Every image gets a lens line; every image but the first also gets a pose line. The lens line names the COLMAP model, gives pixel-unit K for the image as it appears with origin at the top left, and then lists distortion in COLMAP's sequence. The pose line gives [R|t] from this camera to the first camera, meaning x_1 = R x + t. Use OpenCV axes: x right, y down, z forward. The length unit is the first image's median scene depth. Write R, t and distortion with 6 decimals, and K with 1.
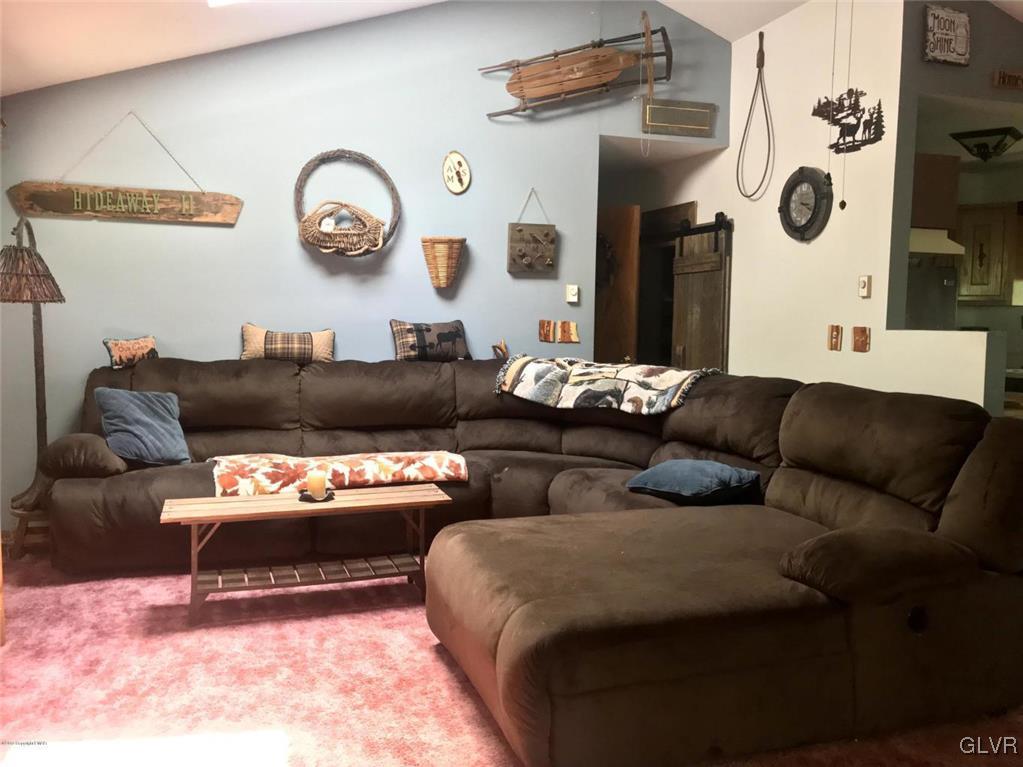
lens RADIAL K [[827.3, 0, 509.1], [0, 827.3, 376.2], [0, 0, 1]] dist [0.011280, -0.014859]
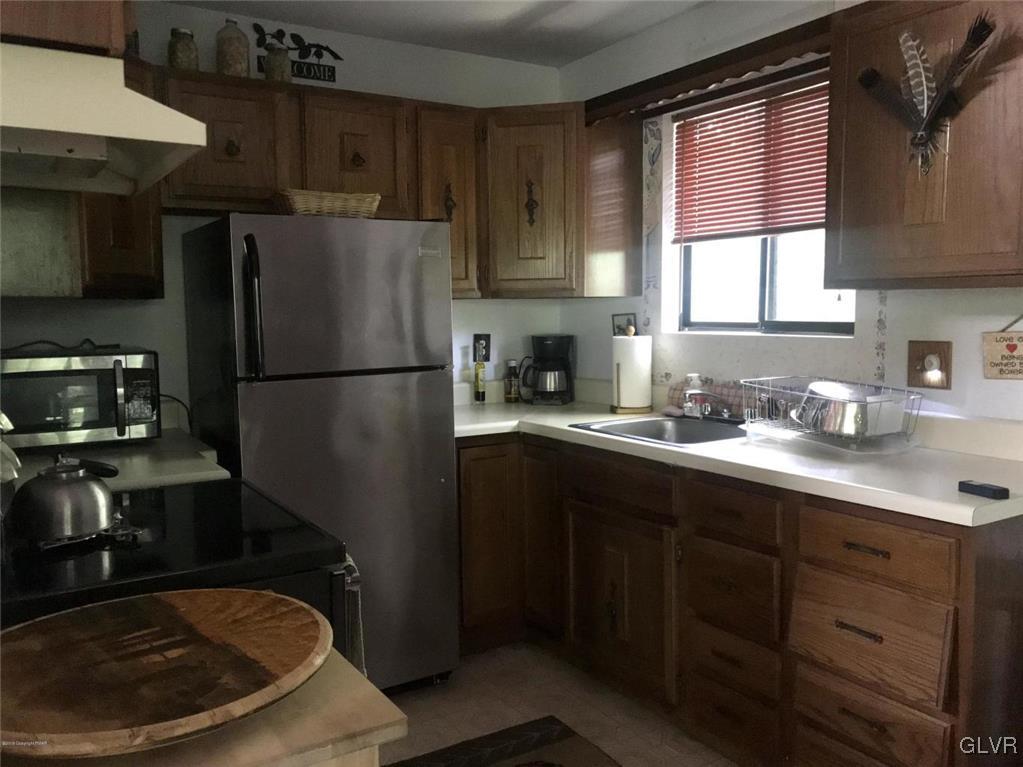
lens RADIAL K [[827.3, 0, 509.1], [0, 827.3, 376.2], [0, 0, 1]] dist [0.011280, -0.014859]
pose [[0.970149, -0.042404, 0.238773, 0.593772], [0.039752, 0.999083, 0.015914, -0.060488], [-0.239229, -0.005947, 0.970945, 0.678157]]
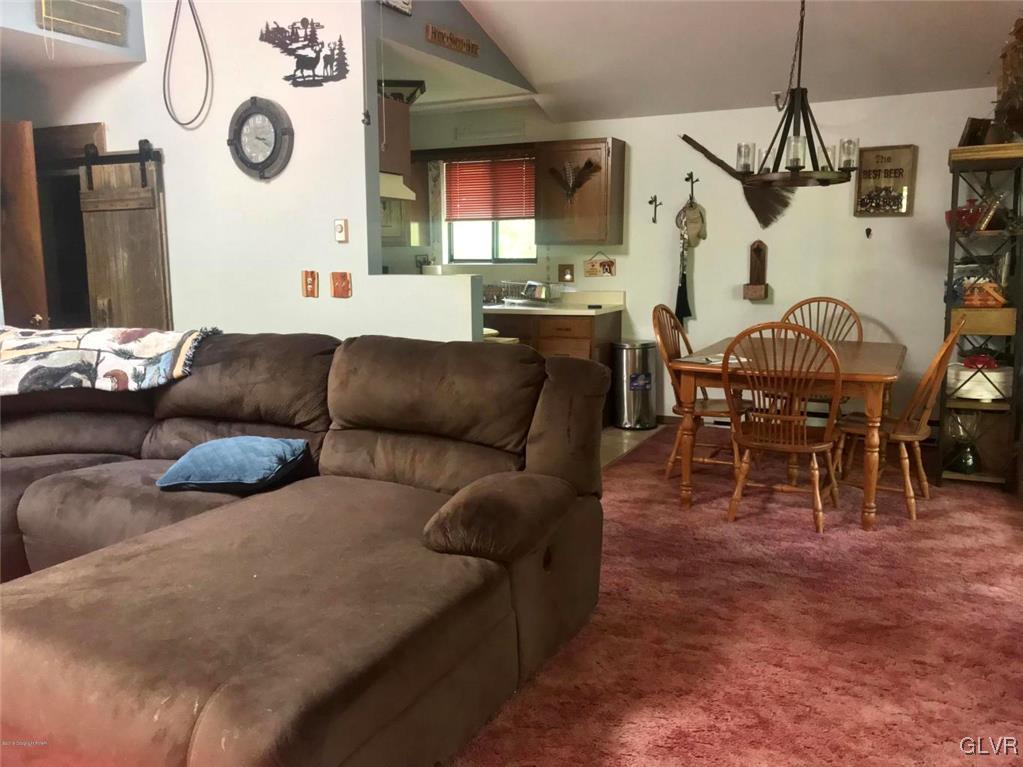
lens RADIAL K [[827.3, 0, 509.1], [0, 827.3, 376.2], [0, 0, 1]] dist [0.011280, -0.014859]
pose [[0.704941, -0.120565, 0.698943, -0.135011], [0.066518, 0.992341, 0.104087, -0.026262], [-0.706140, -0.026883, 0.707562, 0.163859]]
